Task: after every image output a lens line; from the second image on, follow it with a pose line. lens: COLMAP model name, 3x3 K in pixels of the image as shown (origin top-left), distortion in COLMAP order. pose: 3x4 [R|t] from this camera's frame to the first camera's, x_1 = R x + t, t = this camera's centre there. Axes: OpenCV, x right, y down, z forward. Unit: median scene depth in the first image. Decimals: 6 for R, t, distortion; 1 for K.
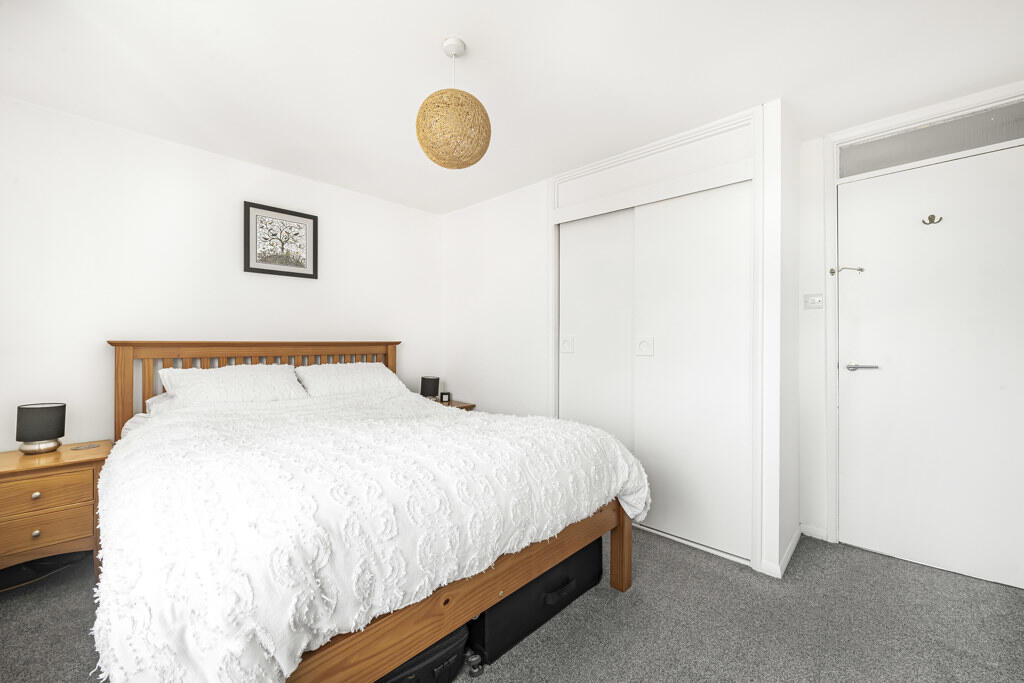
lens RADIAL K [[409.2, 0, 513.5], [0, 409.2, 340.8], [0, 0, 1]] dist [0.003142, 0.000173]
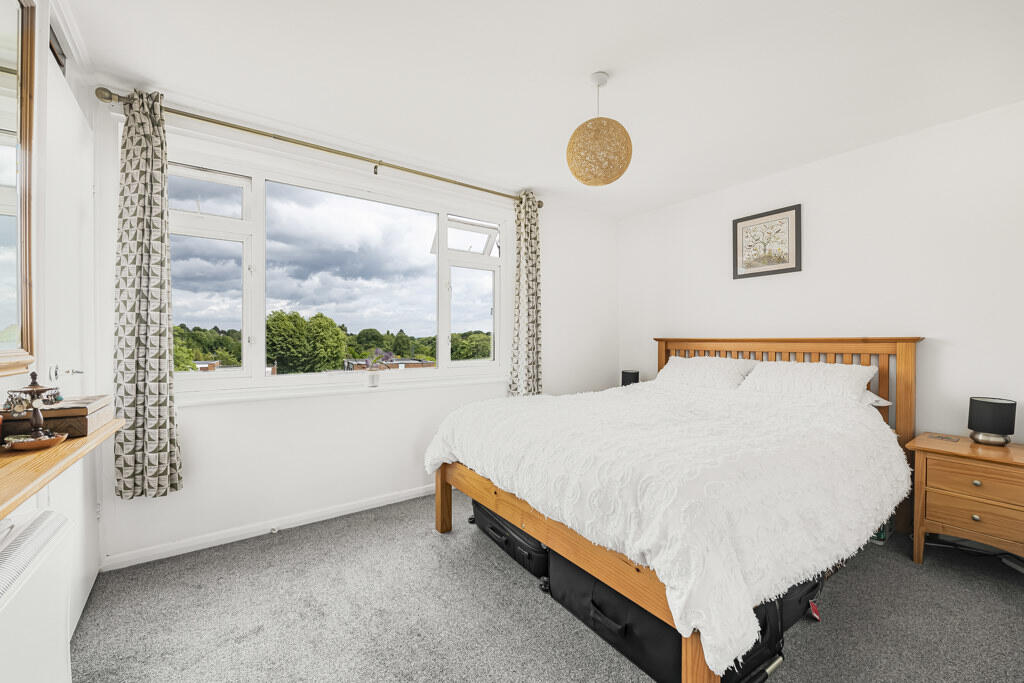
lens RADIAL K [[409.2, 0, 513.6], [0, 409.2, 341.5], [0, 0, 1]] dist [0.003142, 0.000173]
pose [[-0.194315, 0.011389, -0.980873, 0.584019], [0.008645, 0.999914, 0.009898, -0.005047], [0.980901, -0.006557, -0.194397, 0.551310]]
